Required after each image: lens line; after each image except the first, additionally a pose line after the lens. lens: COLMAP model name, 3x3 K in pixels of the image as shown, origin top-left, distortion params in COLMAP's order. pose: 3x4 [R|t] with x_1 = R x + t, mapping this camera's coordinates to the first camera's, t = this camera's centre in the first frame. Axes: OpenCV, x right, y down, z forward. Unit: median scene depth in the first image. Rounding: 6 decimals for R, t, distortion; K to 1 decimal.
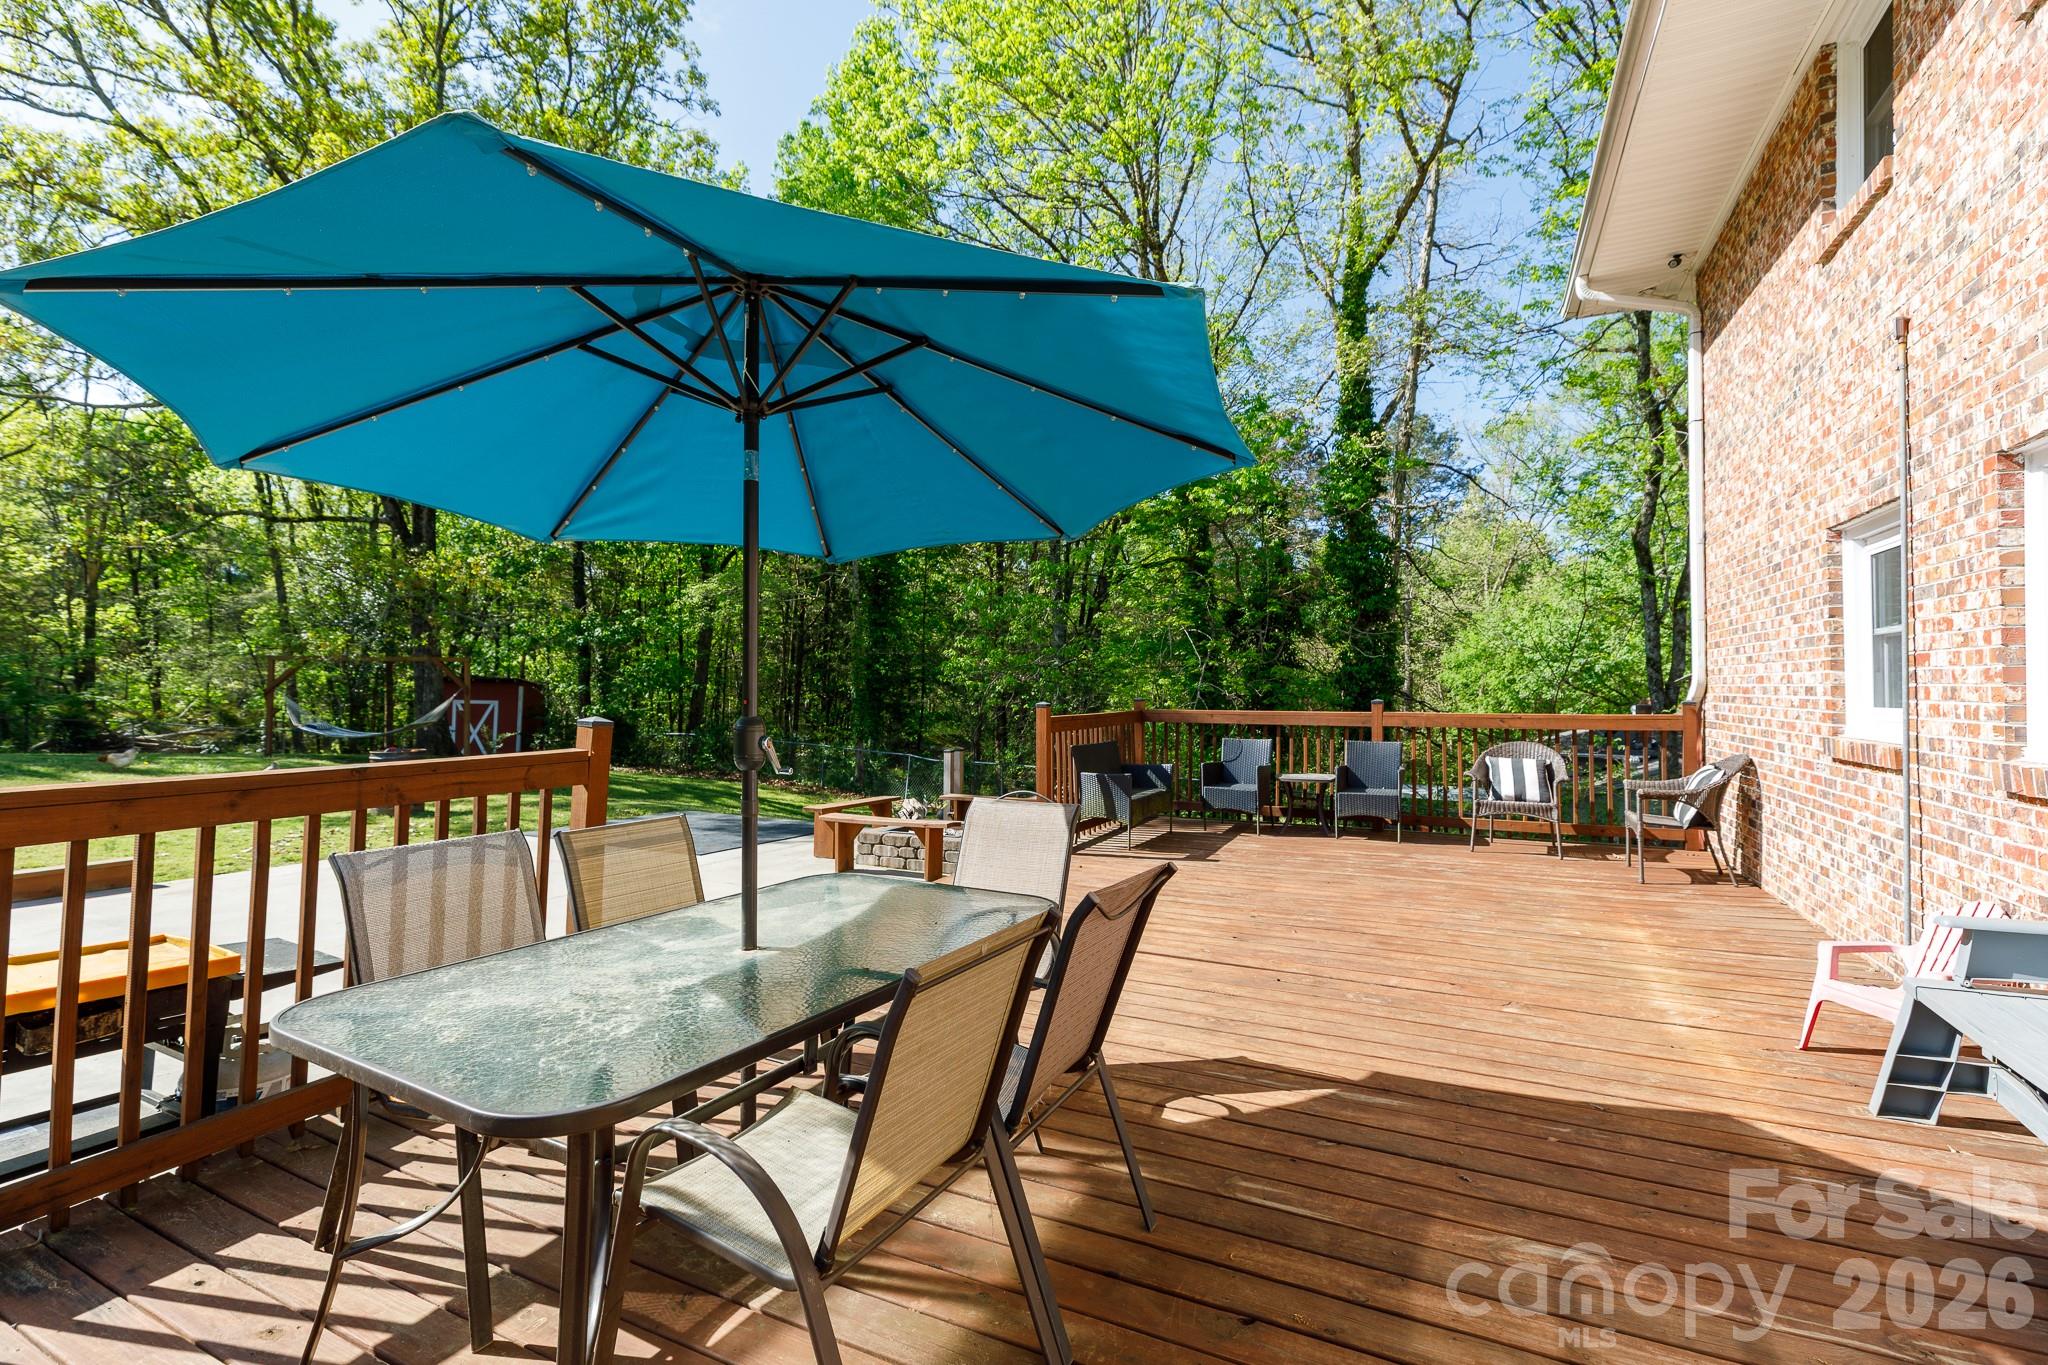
lens RADIAL K [[910.6, 0, 1028.3], [0, 910.6, 669.3], [0, 0, 1]] dist [0.005805, 0.000257]
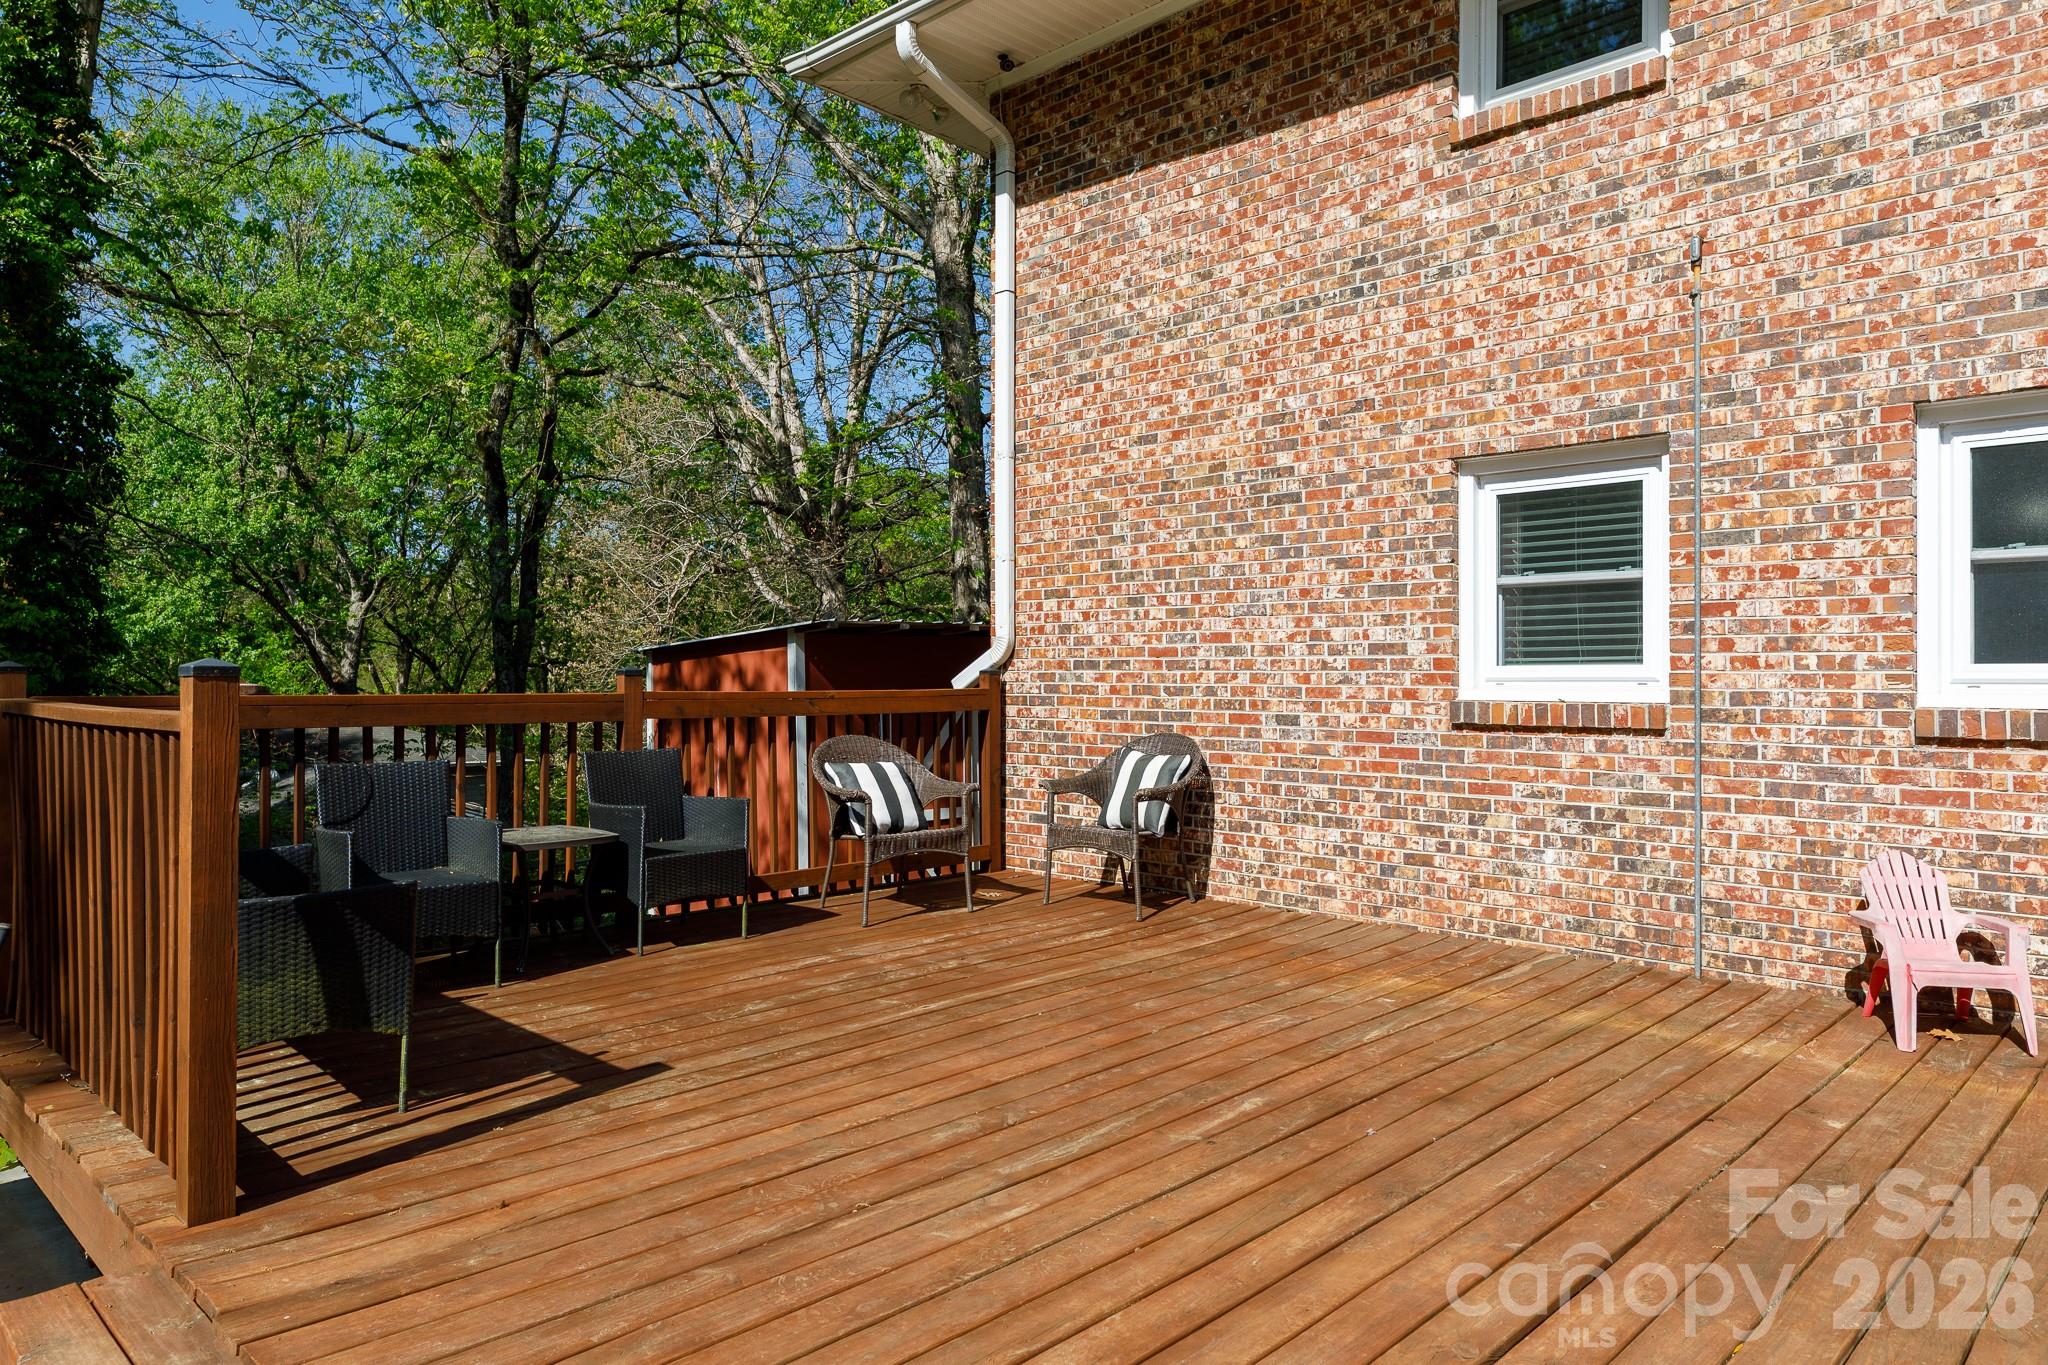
lens RADIAL K [[1318.2, 0, 1017.3], [0, 1318.2, 664.6], [0, 0, 1]] dist [0.016509, -0.003758]
pose [[0.321944, 0.006306, 0.946738, -0.478128], [-0.019172, 0.999816, -0.000140, 0.053067], [-0.946564, -0.018106, 0.322006, 1.097308]]
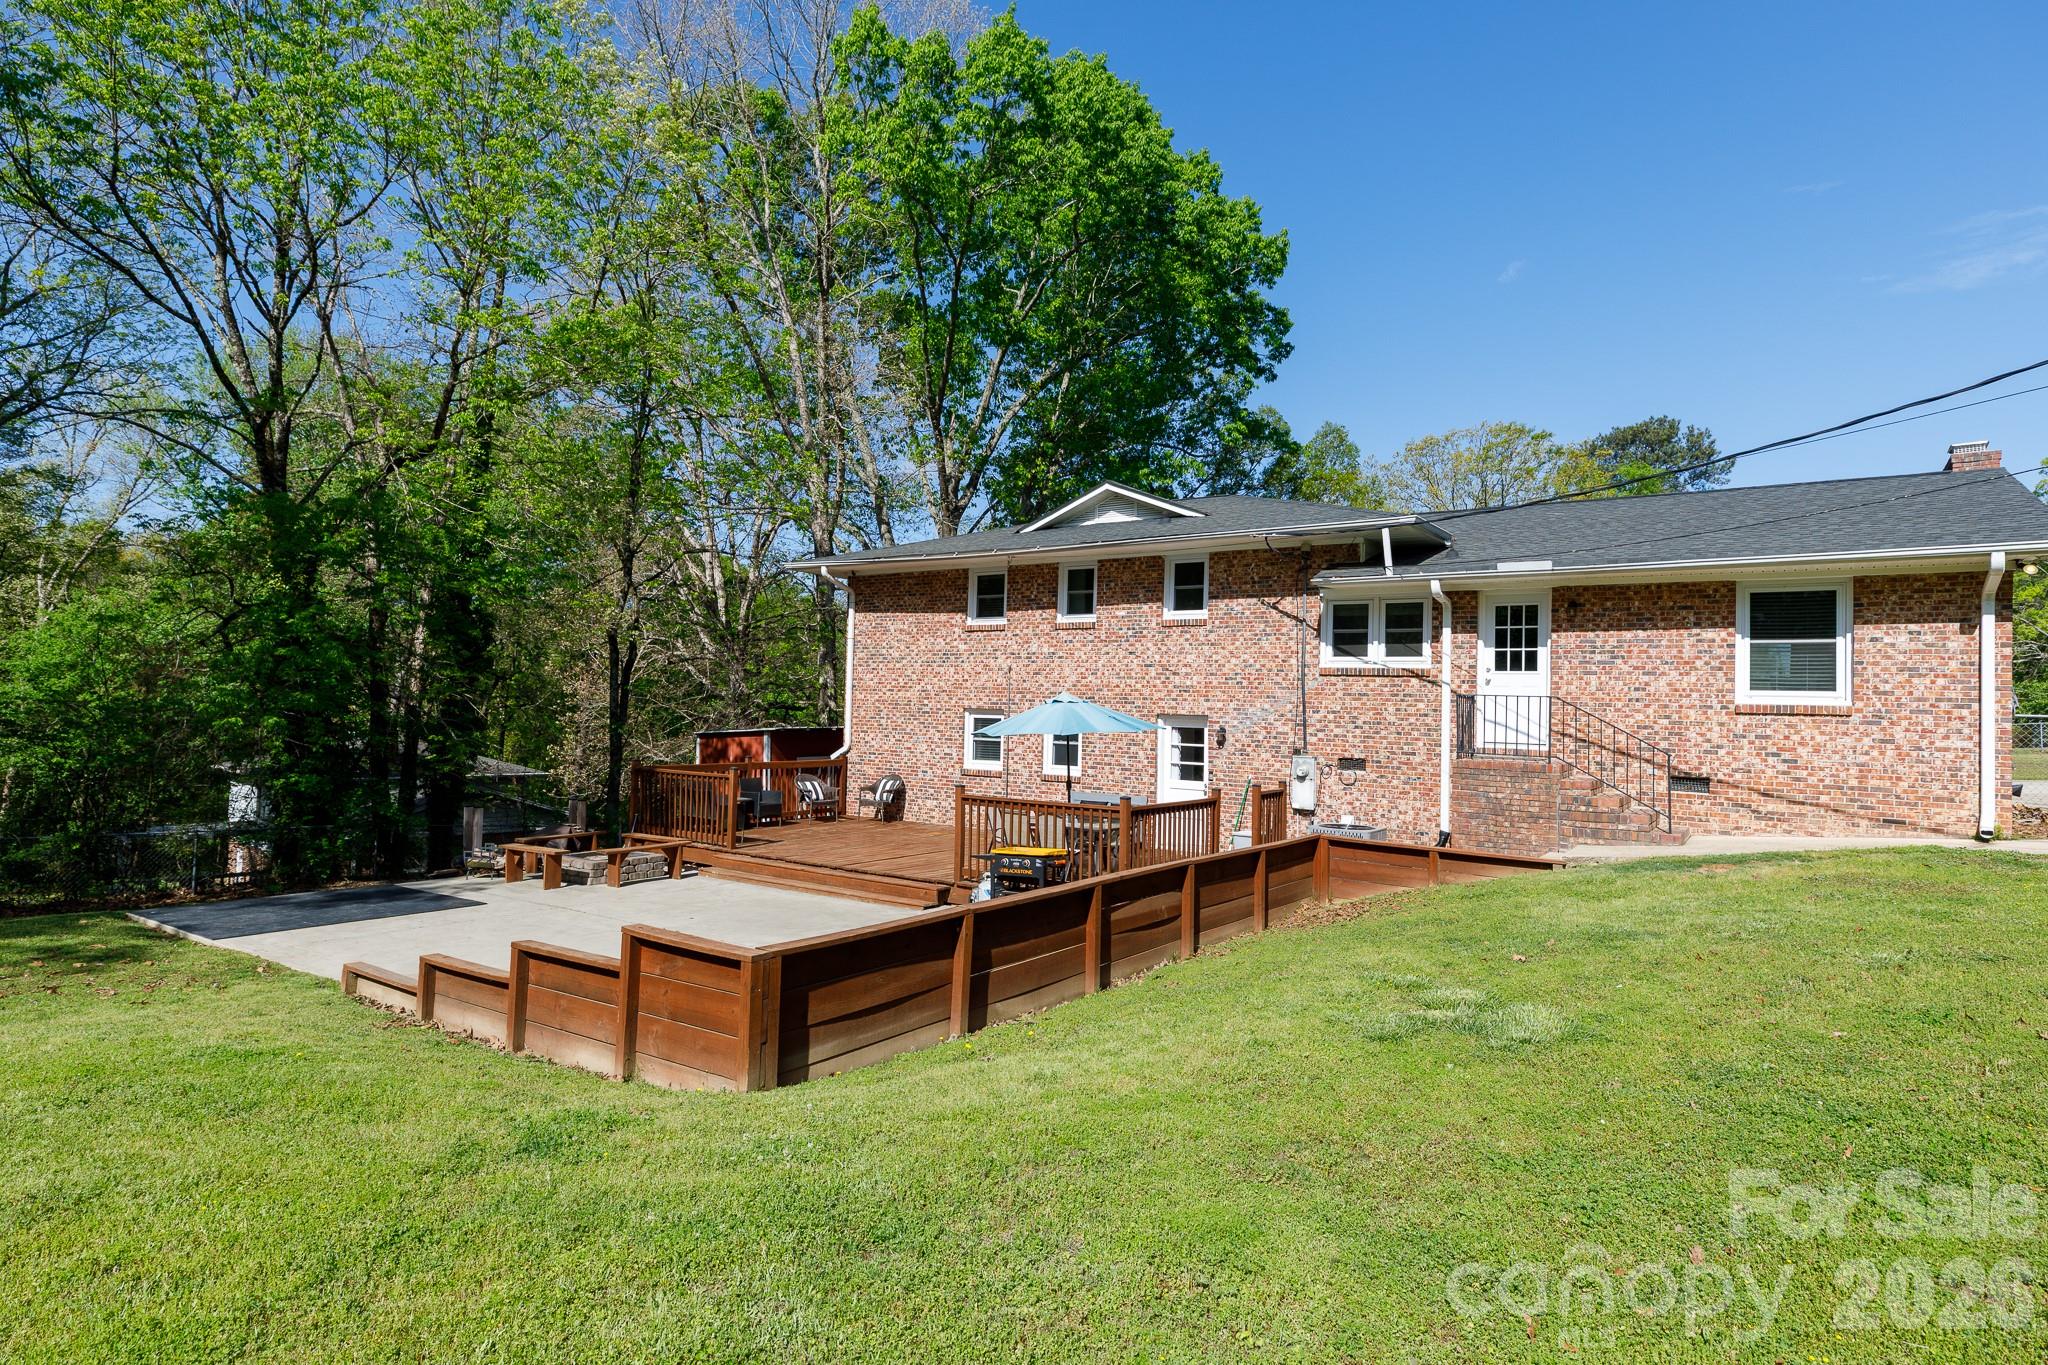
lens RADIAL K [[1055.4, 0, 1008.2], [0, 1055.4, 681.6], [0, 0, 1]] dist [-0.002113, -0.000836]
pose [[0.171452, 0.028566, 0.984778, -3.372530], [-0.044208, 0.998796, -0.021276, -0.196865], [-0.984200, -0.039888, 0.172508, 0.166851]]
